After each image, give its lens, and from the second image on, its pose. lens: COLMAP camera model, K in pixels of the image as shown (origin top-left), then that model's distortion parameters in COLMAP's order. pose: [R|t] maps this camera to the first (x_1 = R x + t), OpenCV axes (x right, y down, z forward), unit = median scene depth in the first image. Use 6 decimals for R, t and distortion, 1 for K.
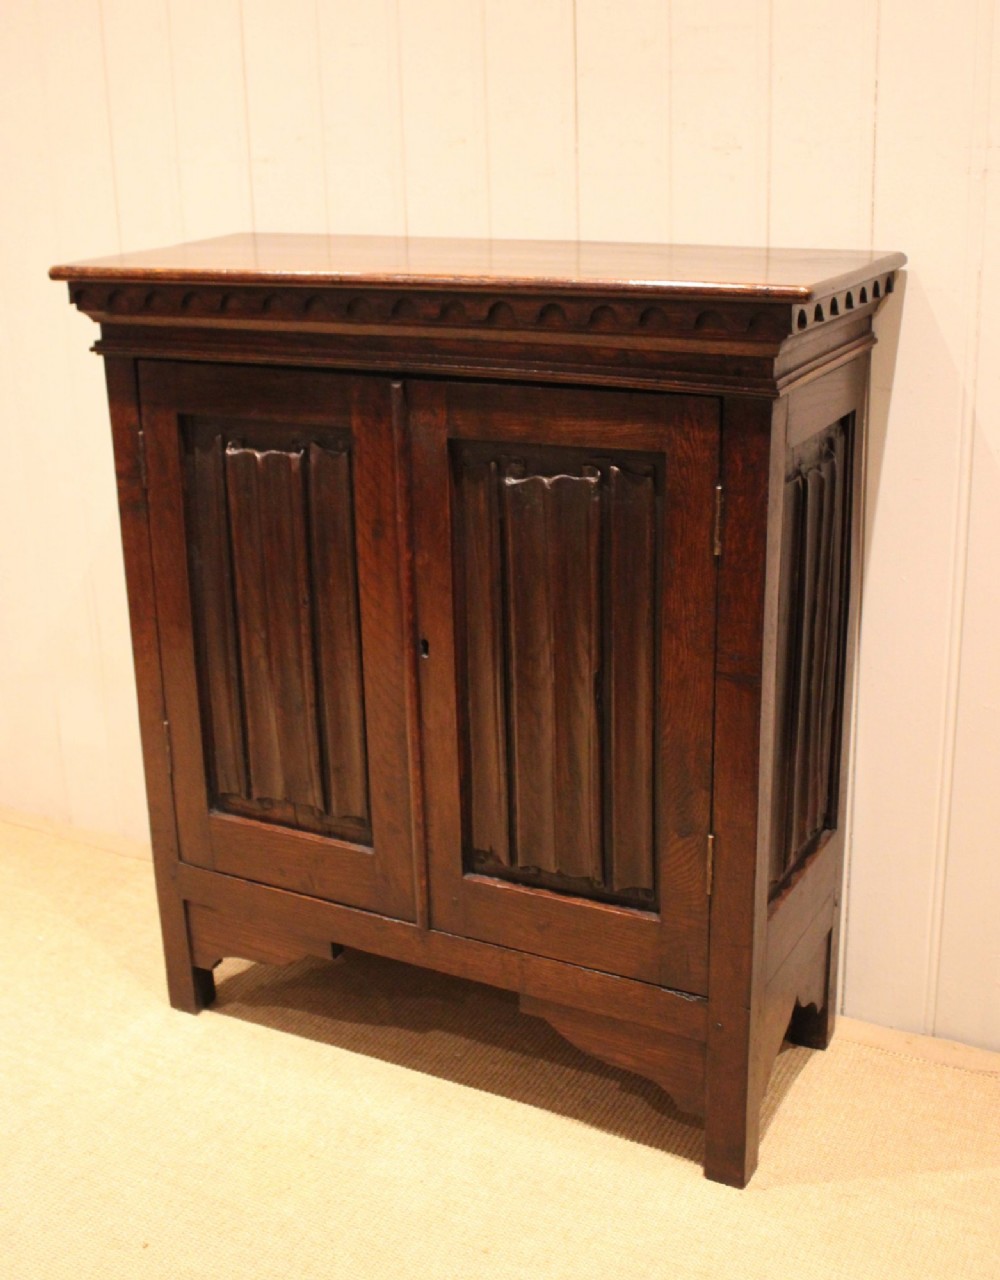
lens RADIAL K [[1541.9, 0, 502.0], [0, 1541.9, 579.7], [0, 0, 1]] dist [-0.114856, 0.006973]
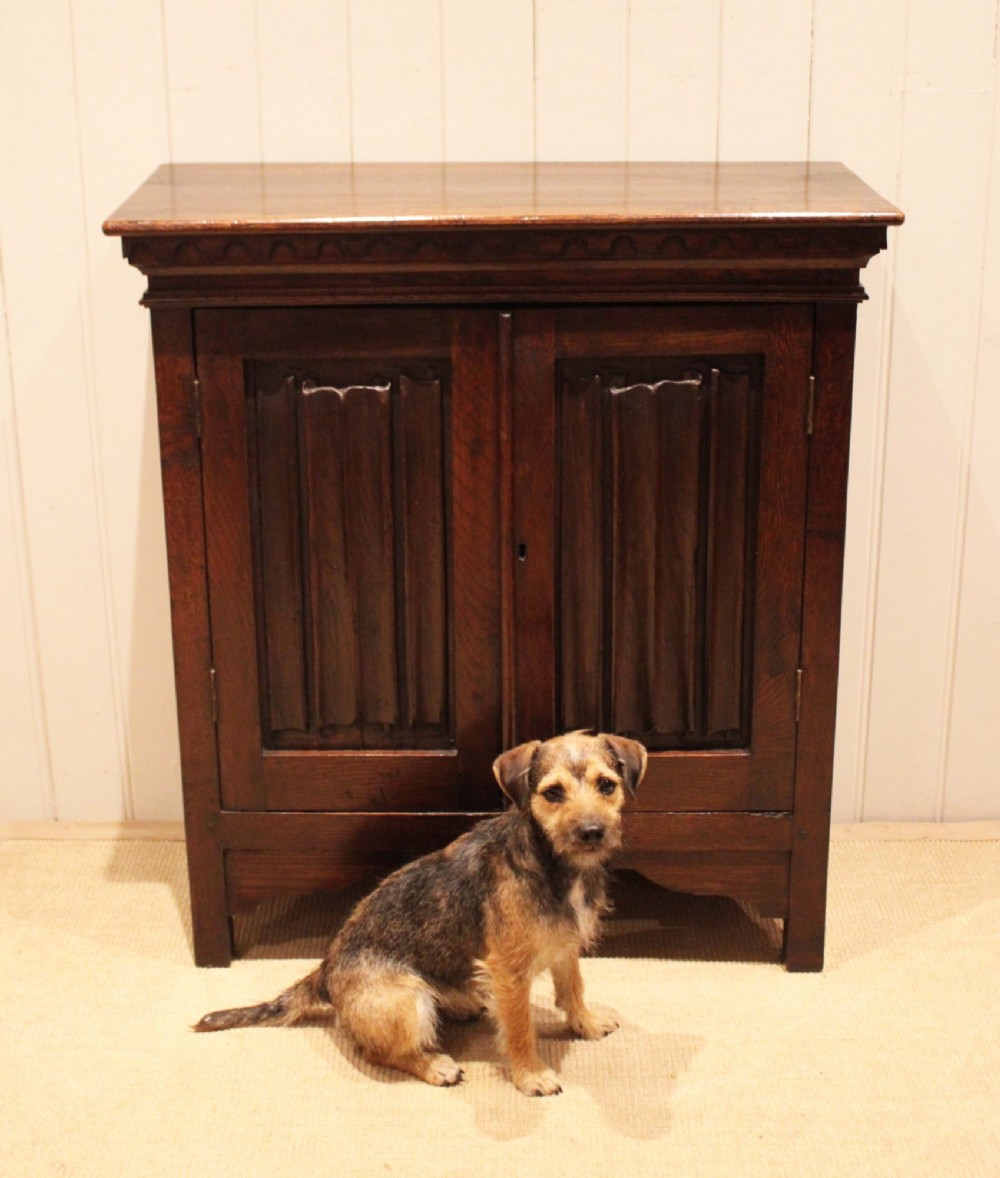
lens RADIAL K [[1777.5, 0, 486.6], [0, 1777.5, 425.6], [0, 0, 1]] dist [-0.078923, -0.063008]
pose [[0.891480, -0.120213, 0.436821, -0.605607], [0.124713, 0.992021, 0.018487, -0.069632], [-0.435557, 0.037997, 0.899359, -0.118310]]
